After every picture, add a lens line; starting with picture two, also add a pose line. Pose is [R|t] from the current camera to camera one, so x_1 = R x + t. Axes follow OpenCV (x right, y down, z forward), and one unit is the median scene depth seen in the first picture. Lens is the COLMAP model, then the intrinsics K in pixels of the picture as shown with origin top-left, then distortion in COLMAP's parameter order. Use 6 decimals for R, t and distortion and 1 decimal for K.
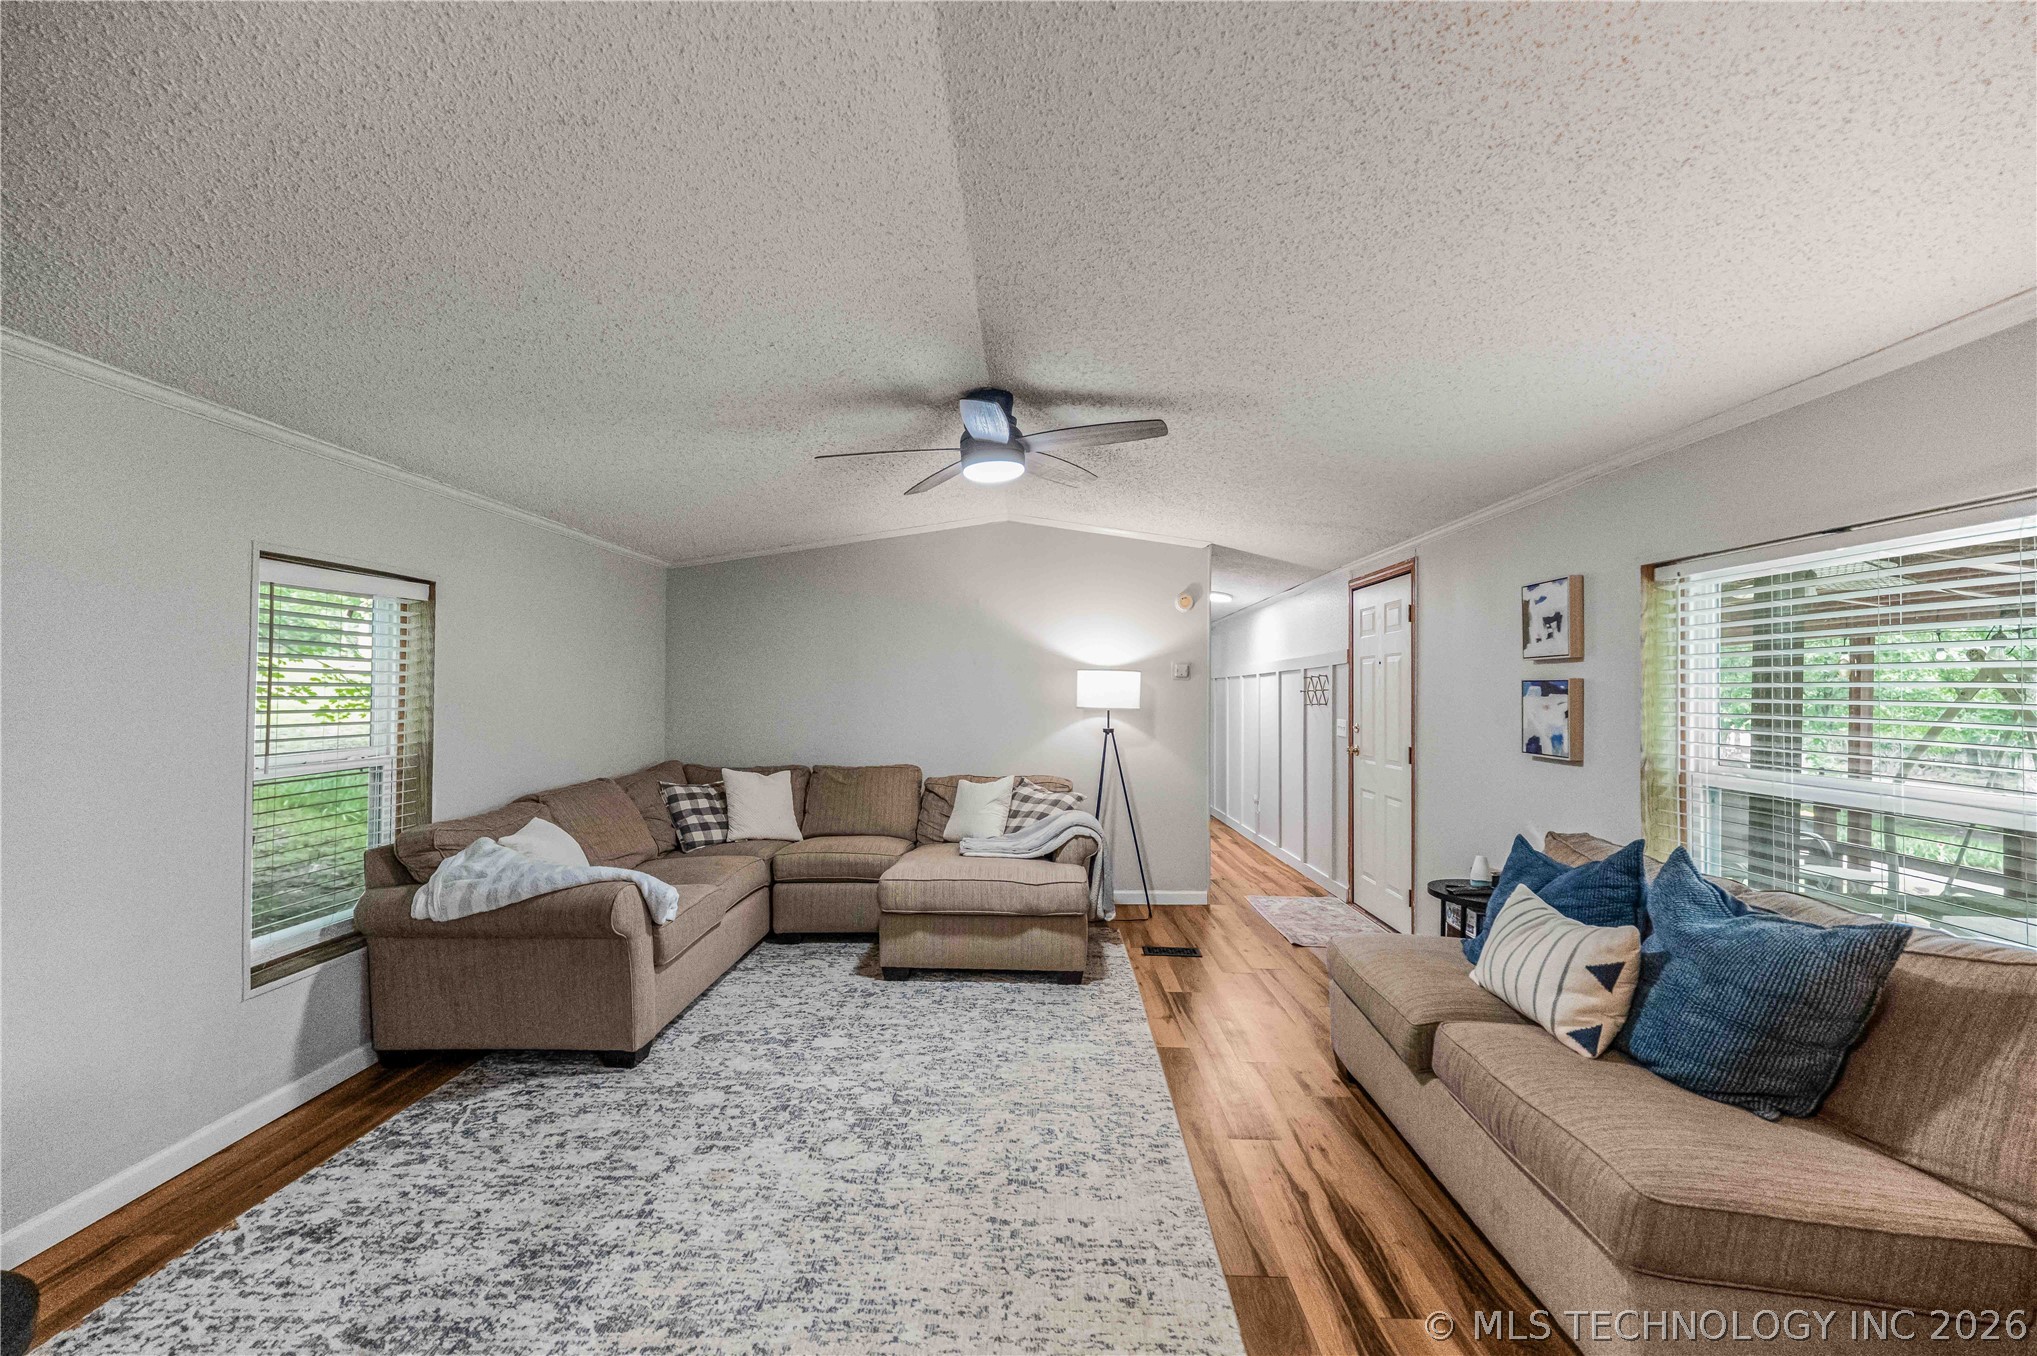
lens RADIAL K [[837.3, 0, 1011.5], [0, 837.3, 683.8], [0, 0, 1]] dist [-0.000663, 0.000620]
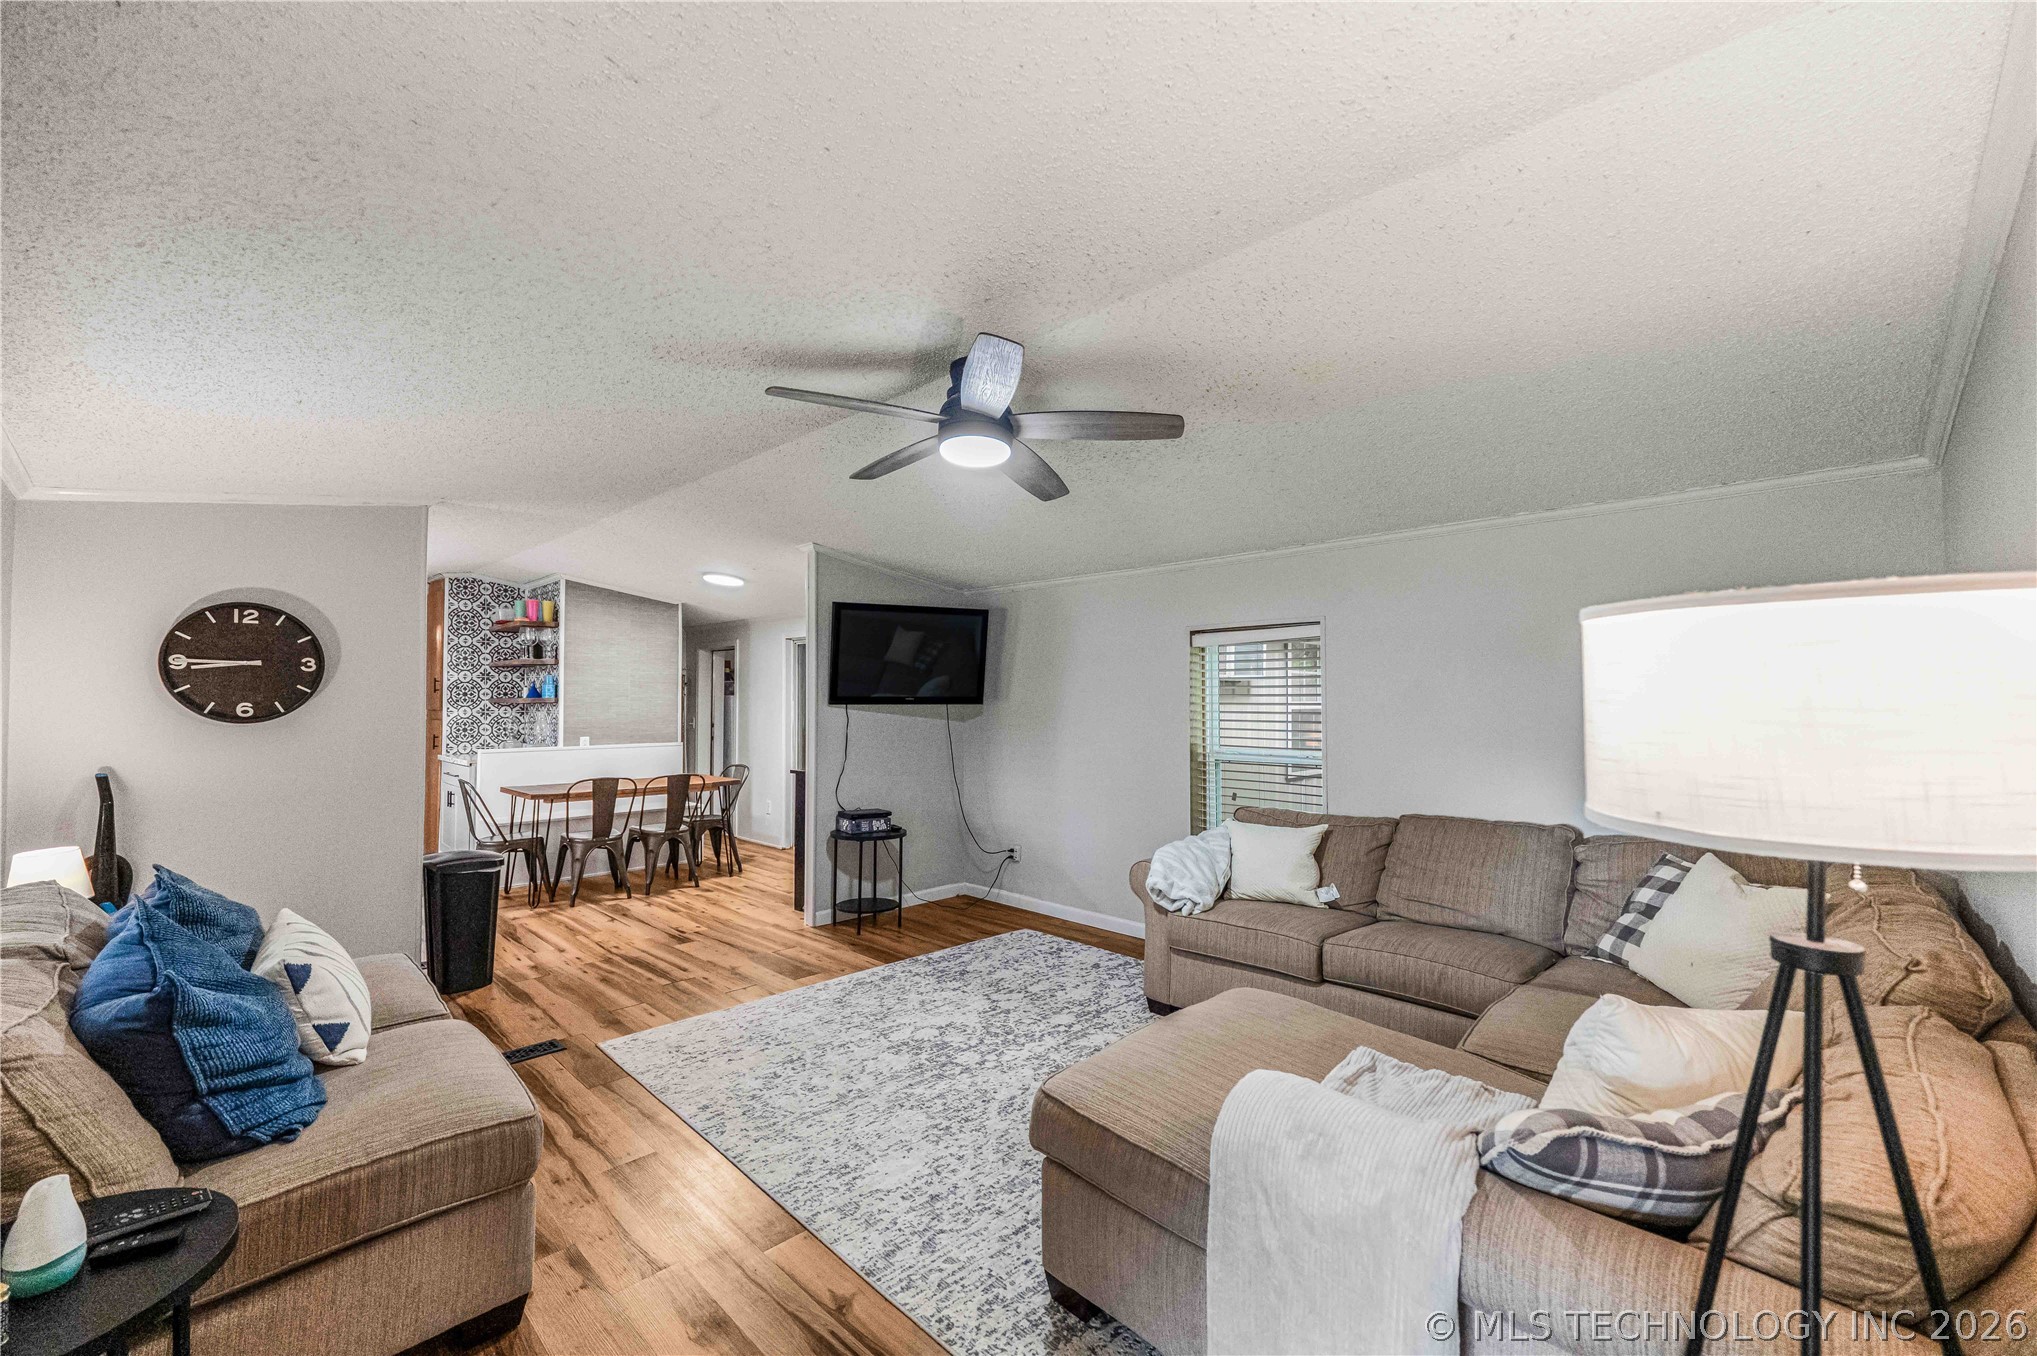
lens RADIAL K [[837.3, 0, 1011.5], [0, 837.3, 683.8], [0, 0, 1]] dist [-0.000663, 0.000620]
pose [[-0.679702, -0.017390, -0.733282, 0.731543], [-0.000503, 0.999730, -0.023242, 0.000332], [0.733488, -0.015429, -0.679527, 2.039515]]
